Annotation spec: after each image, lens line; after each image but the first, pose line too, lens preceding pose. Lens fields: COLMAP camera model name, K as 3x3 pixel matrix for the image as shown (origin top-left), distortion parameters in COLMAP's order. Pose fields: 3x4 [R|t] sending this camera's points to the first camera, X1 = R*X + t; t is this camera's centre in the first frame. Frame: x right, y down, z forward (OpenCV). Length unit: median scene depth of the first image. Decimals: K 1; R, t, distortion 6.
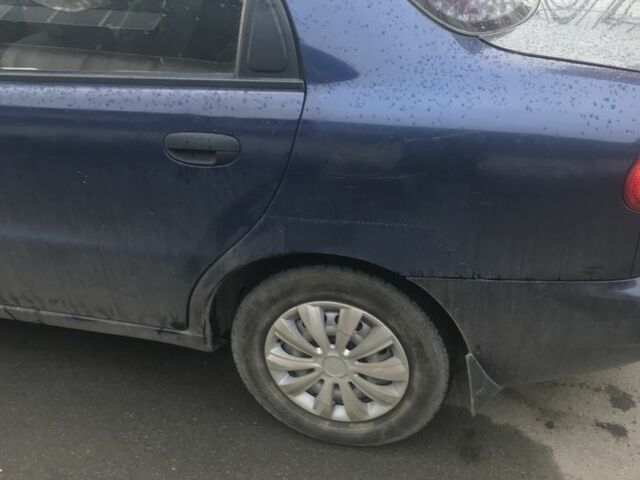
lens RADIAL K [[683.0, 0, 320.0], [0, 683.0, 240.0], [0, 0, 1]] dist [0.112459, -0.285411]
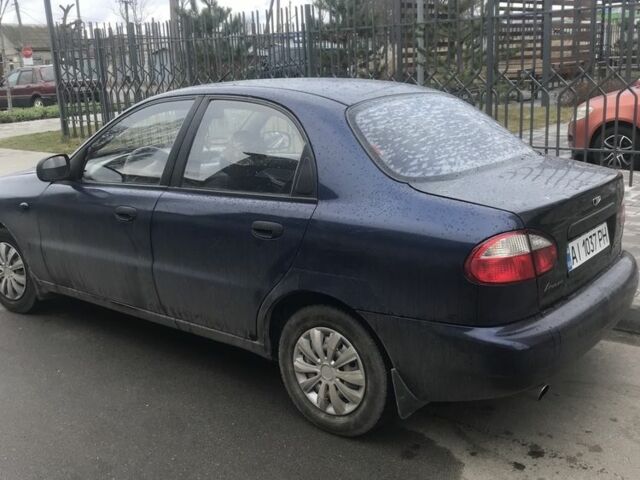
lens RADIAL K [[683.0, 0, 320.0], [0, 683.0, 240.0], [0, 0, 1]] dist [0.112459, -0.285411]
pose [[0.918851, 0.097944, -0.382257, 0.613820], [-0.196442, 0.953676, -0.227842, 0.264676], [0.342233, 0.284444, 0.895527, -0.577263]]
